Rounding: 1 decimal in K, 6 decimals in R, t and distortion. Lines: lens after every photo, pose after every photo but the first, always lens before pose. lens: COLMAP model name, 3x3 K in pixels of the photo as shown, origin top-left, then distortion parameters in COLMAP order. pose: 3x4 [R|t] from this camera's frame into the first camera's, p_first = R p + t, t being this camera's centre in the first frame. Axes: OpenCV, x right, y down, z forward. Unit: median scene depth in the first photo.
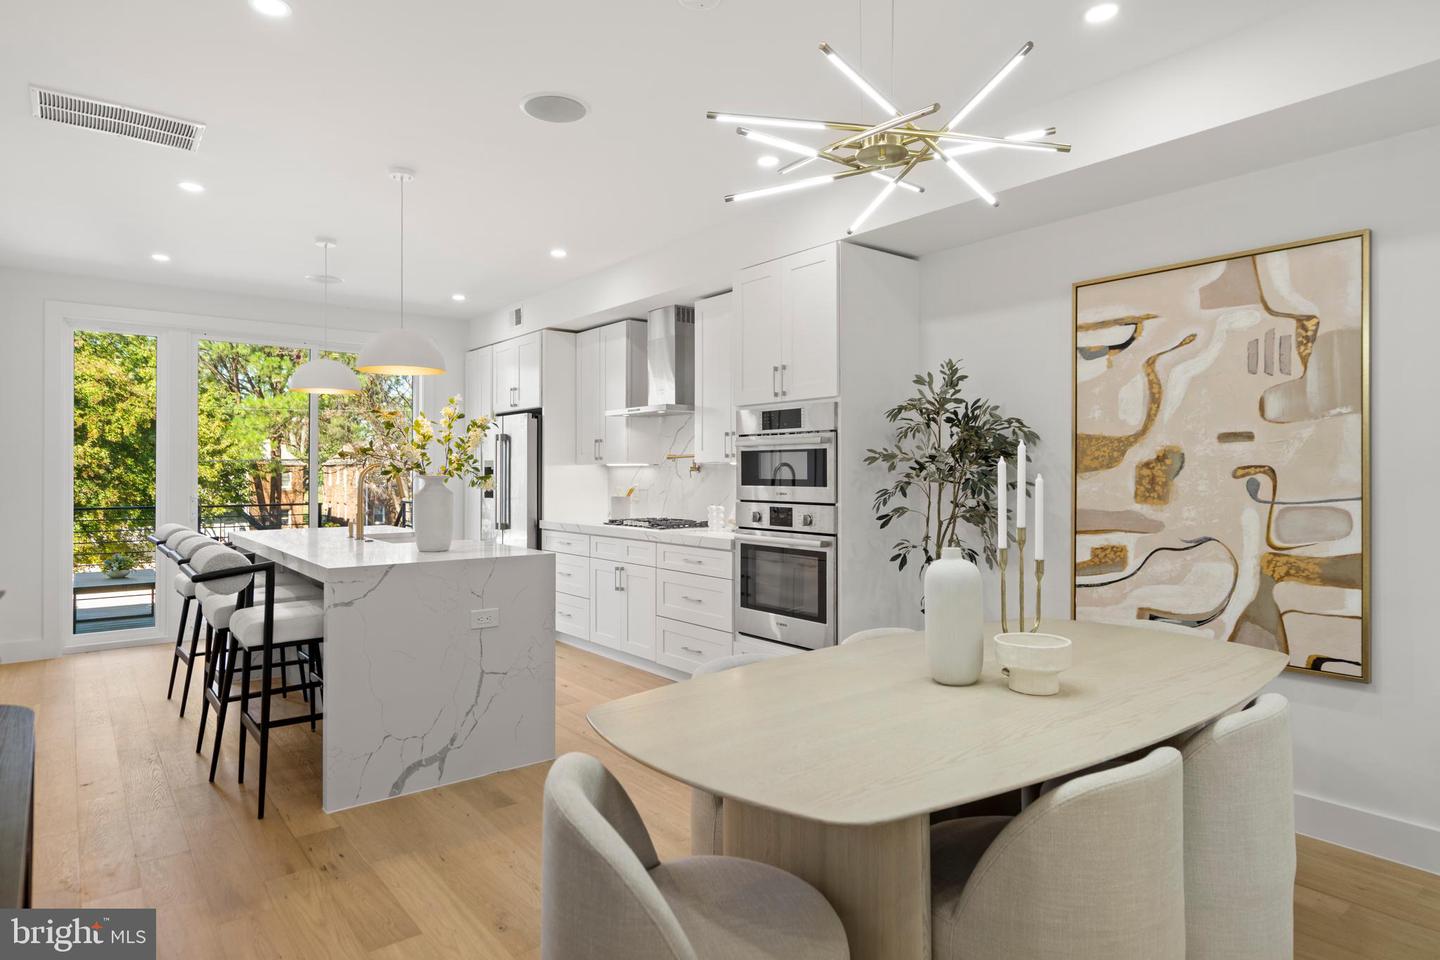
lens RADIAL K [[837.7, 0, 707.3], [0, 837.7, 464.8], [0, 0, 1]] dist [0.013942, 0.000924]
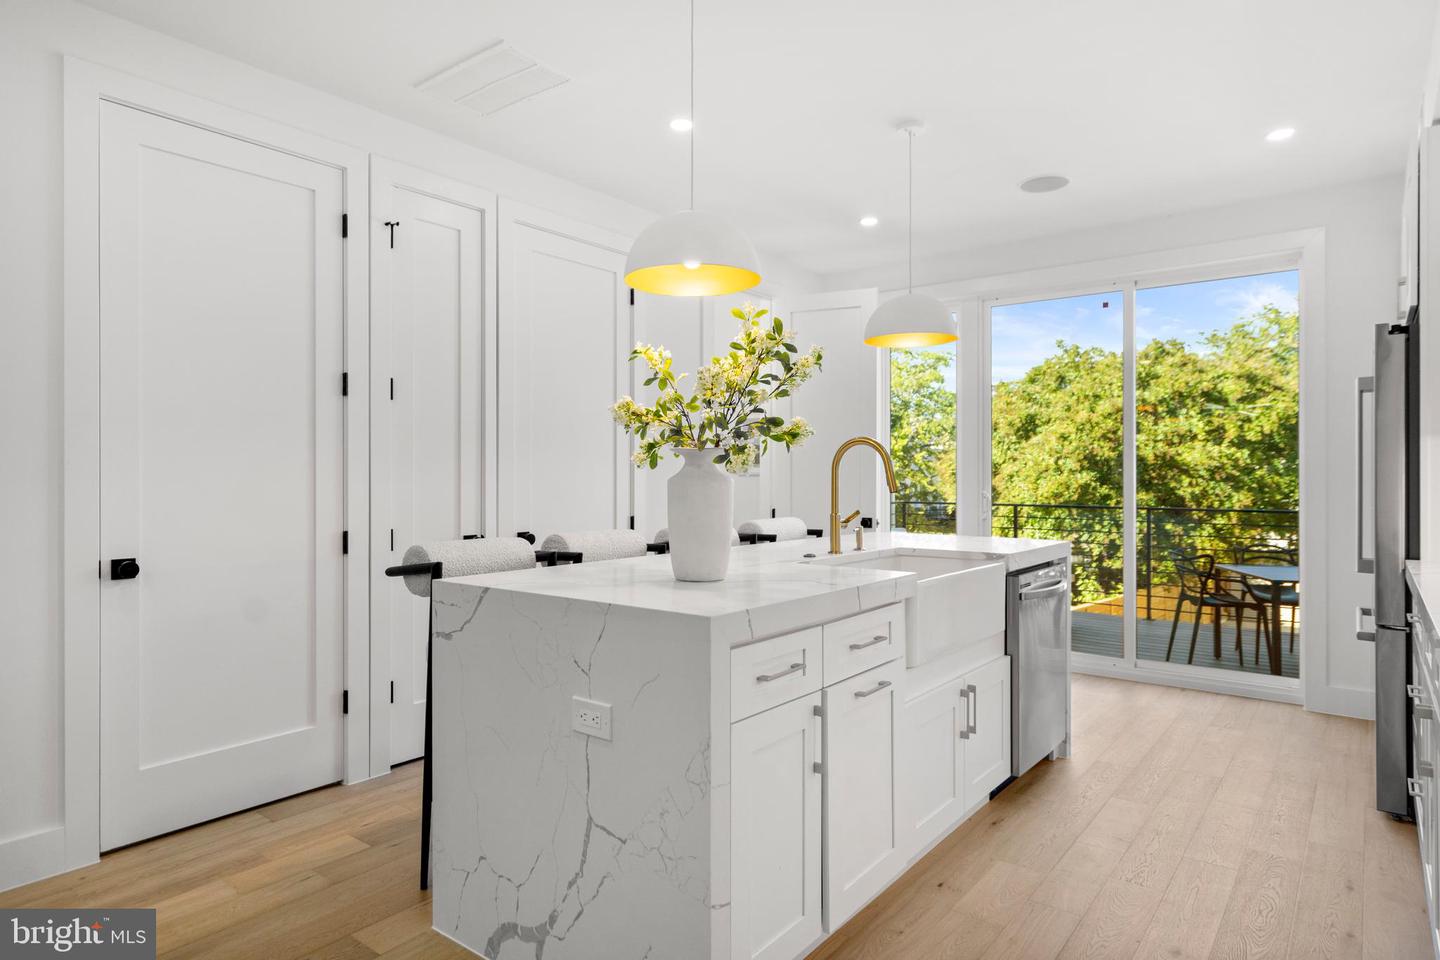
lens RADIAL K [[837.7, 0, 715.9], [0, 837.7, 479.9], [0, 0, 1]] dist [0.013942, 0.000924]
pose [[0.244862, 0.004817, -0.969546, 0.054672], [0.005249, 0.999966, 0.006294, 0.006872], [0.969544, -0.006630, 0.244828, 0.201405]]
